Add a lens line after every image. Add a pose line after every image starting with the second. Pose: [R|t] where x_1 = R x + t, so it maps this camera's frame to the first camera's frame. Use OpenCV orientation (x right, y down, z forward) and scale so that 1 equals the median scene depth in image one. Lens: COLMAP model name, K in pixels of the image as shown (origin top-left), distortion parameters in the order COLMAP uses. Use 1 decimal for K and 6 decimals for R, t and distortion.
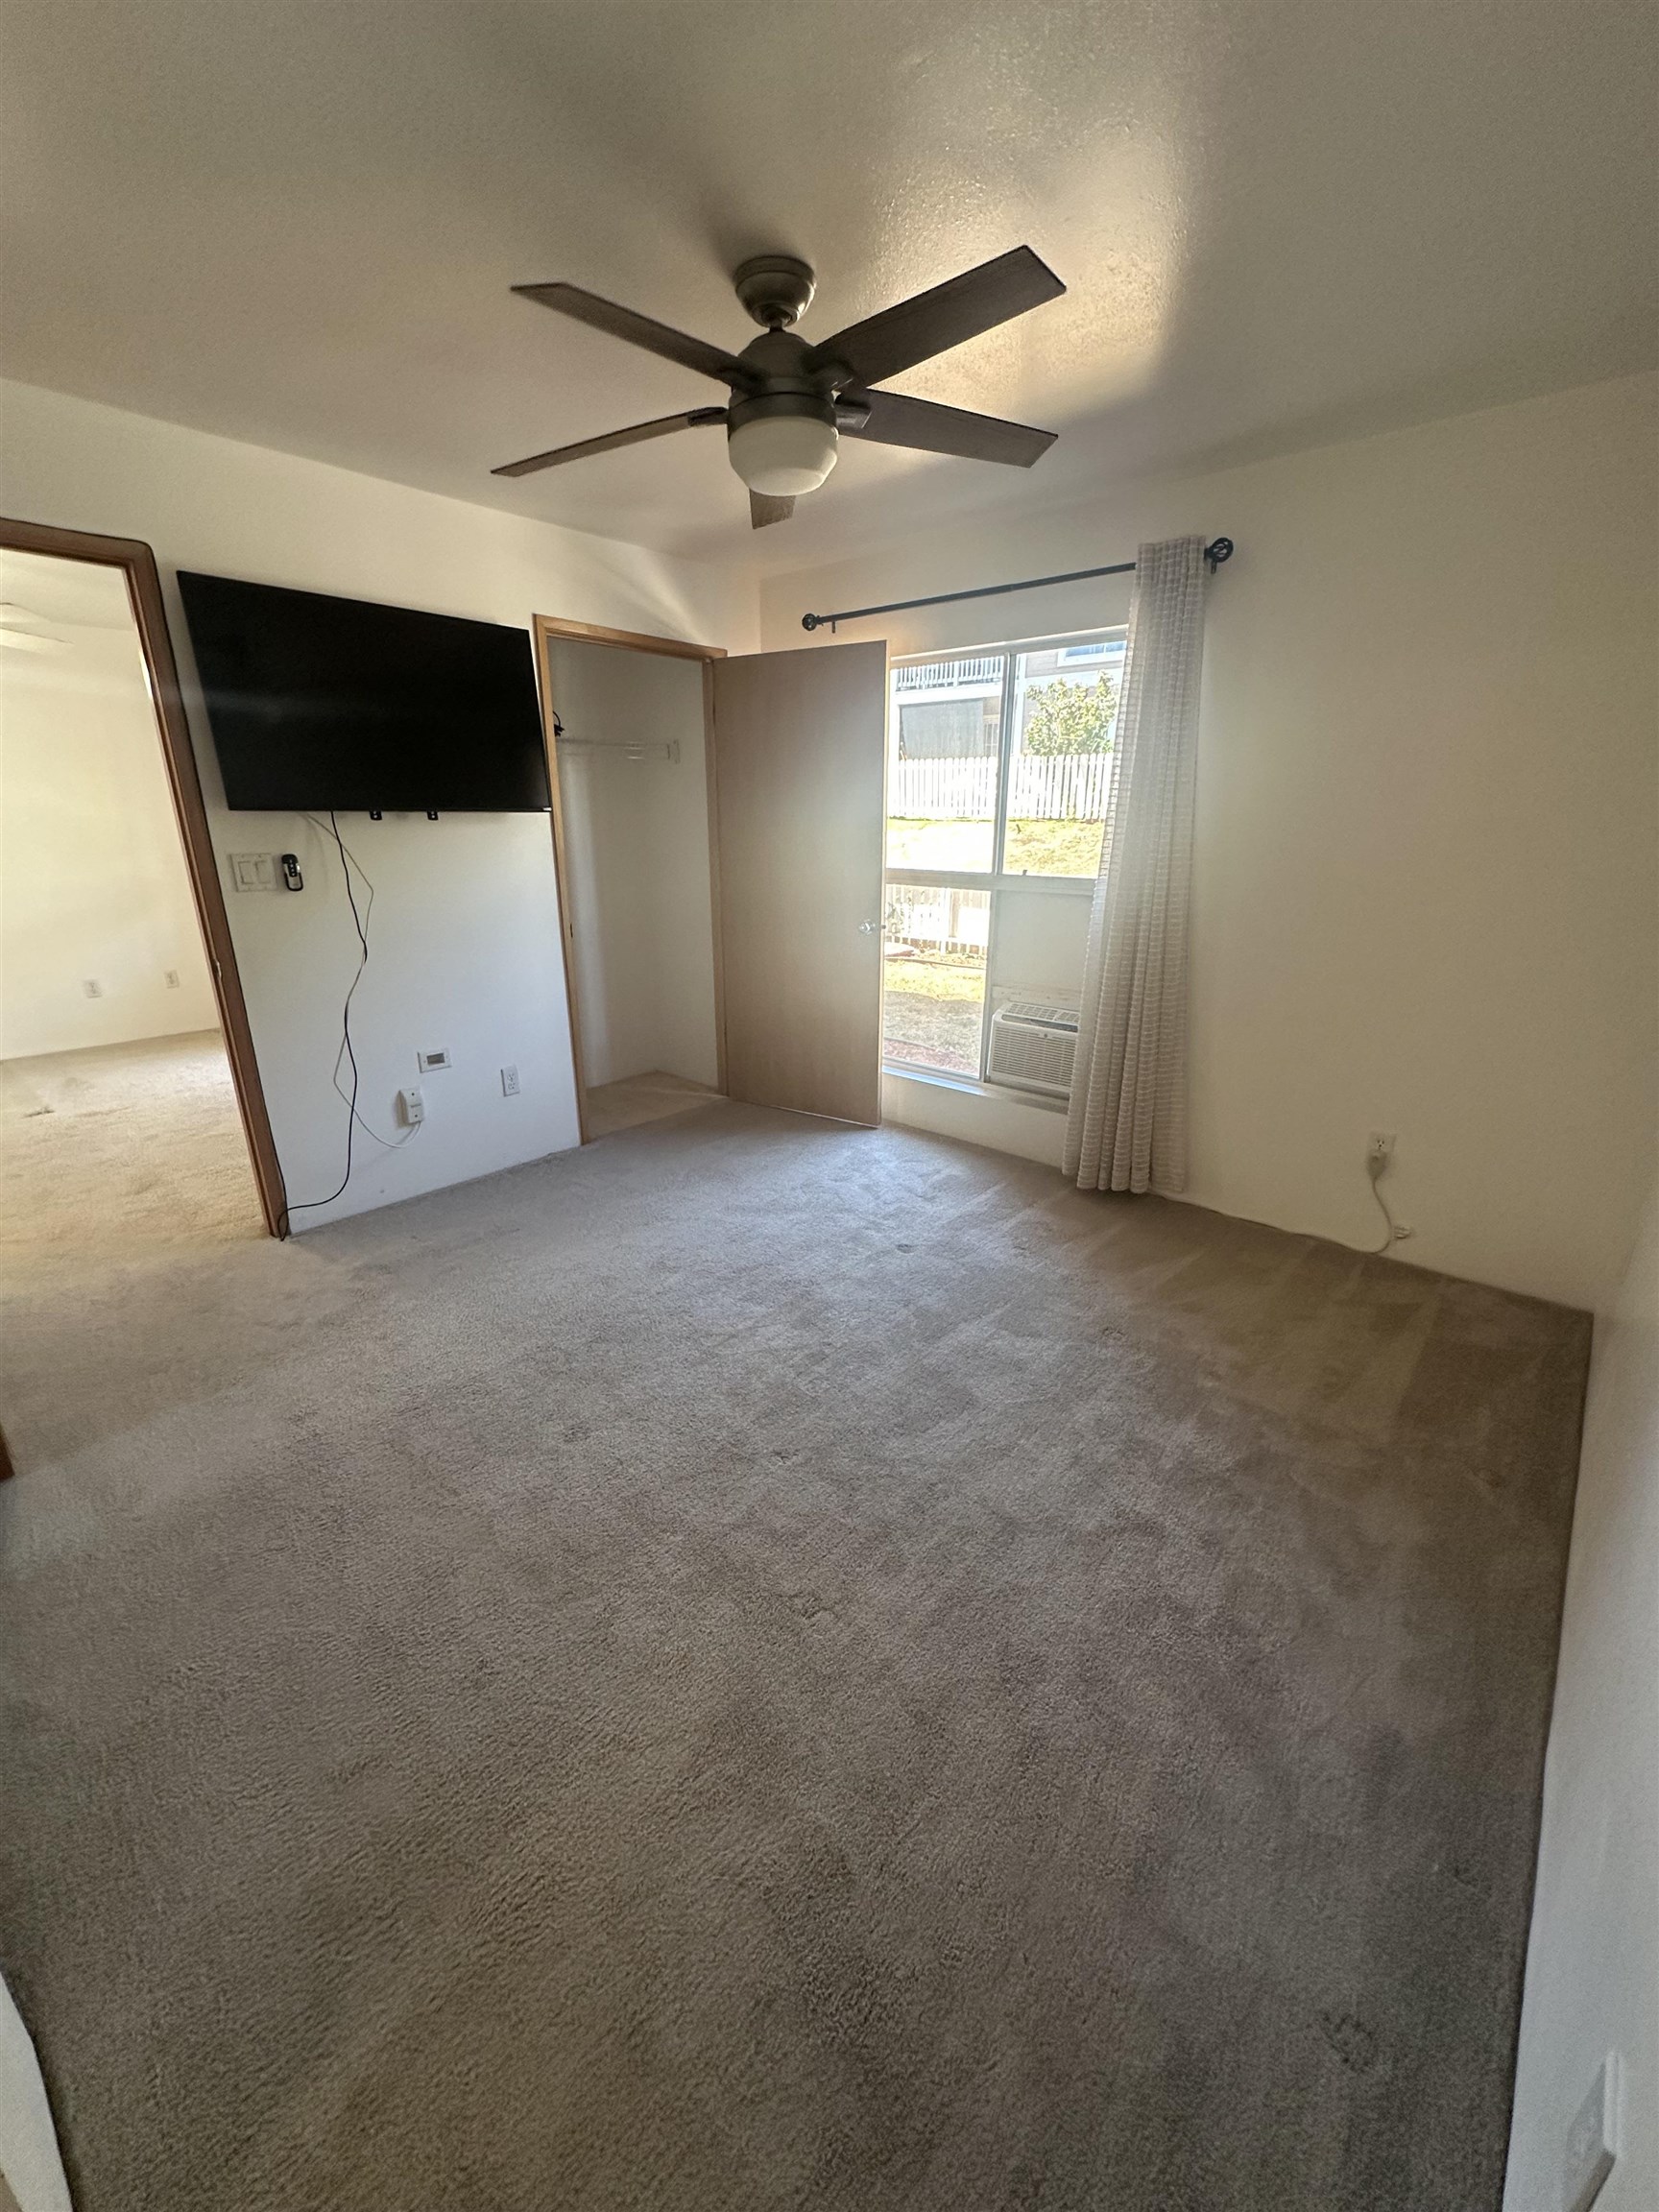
lens RADIAL K [[884.7, 0, 825.6], [0, 884.7, 1101.1], [0, 0, 1]] dist [-0.006049, 0.001744]
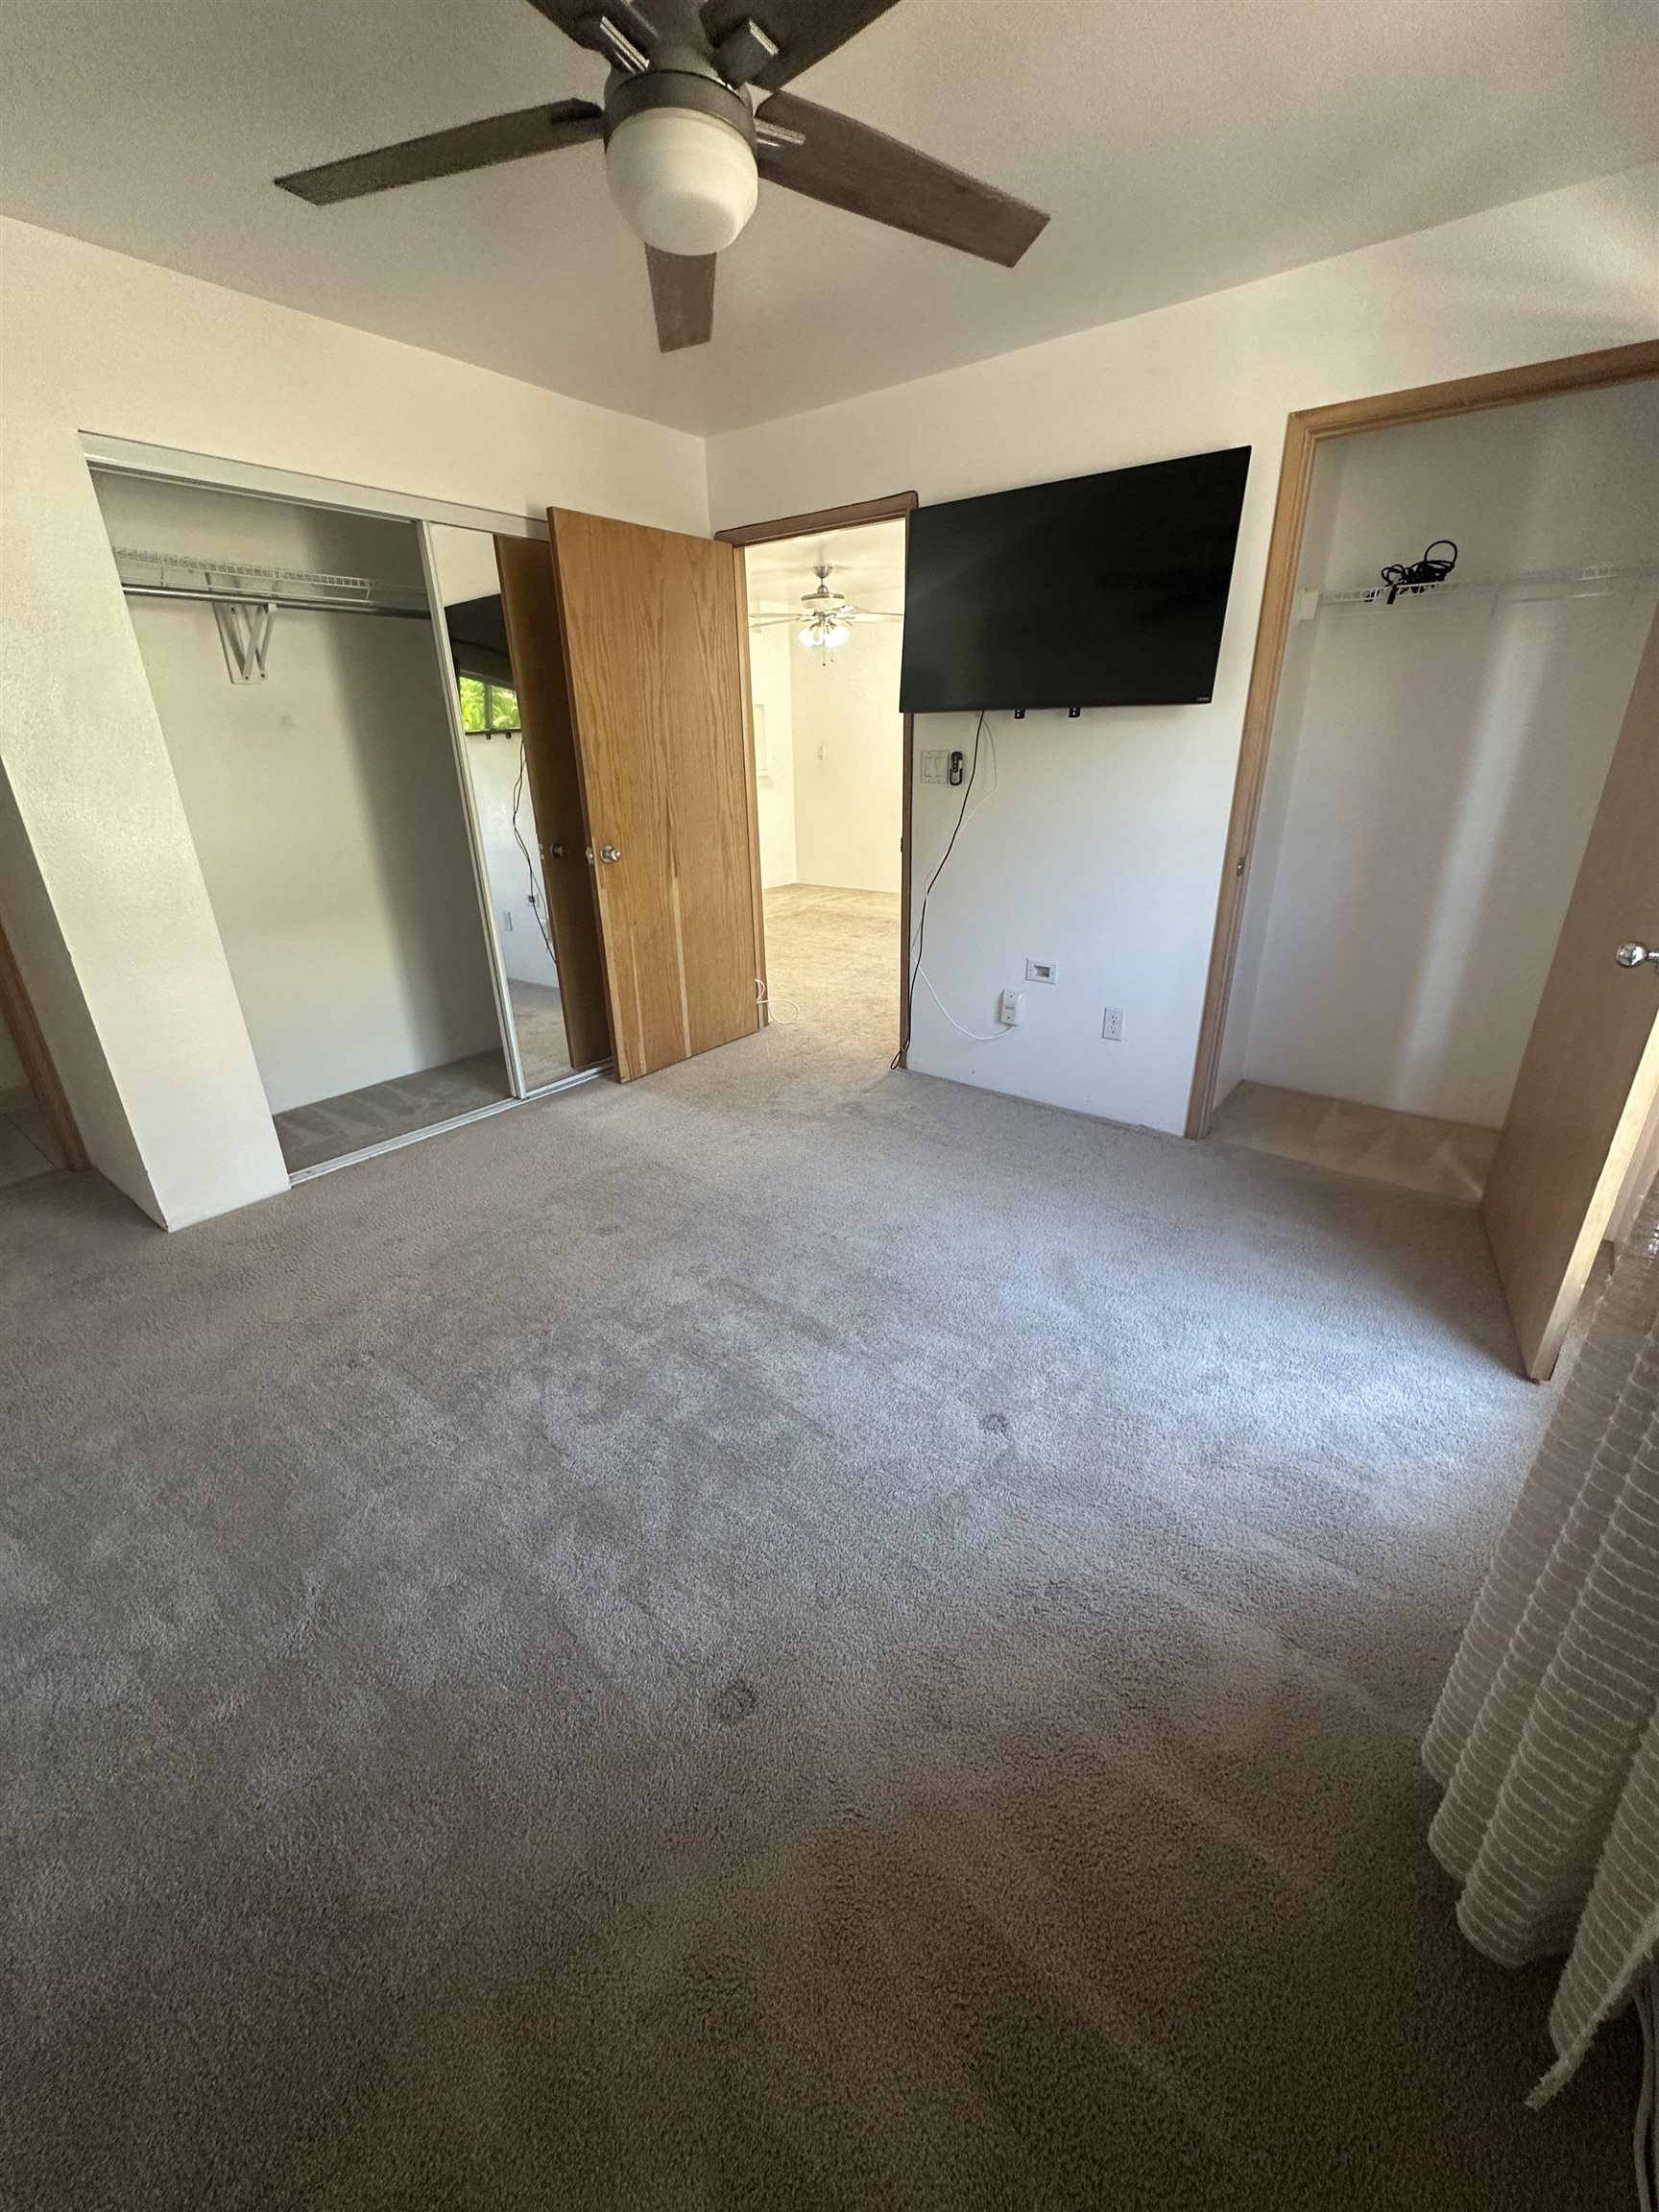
lens RADIAL K [[884.7, 0, 825.6], [0, 884.7, 1101.1], [0, 0, 1]] dist [-0.006049, 0.001744]
pose [[0.054069, 0.380159, -0.923339, 0.525745], [-0.289540, 0.890934, 0.349862, -0.200537], [0.955638, 0.248427, 0.158243, 0.677991]]
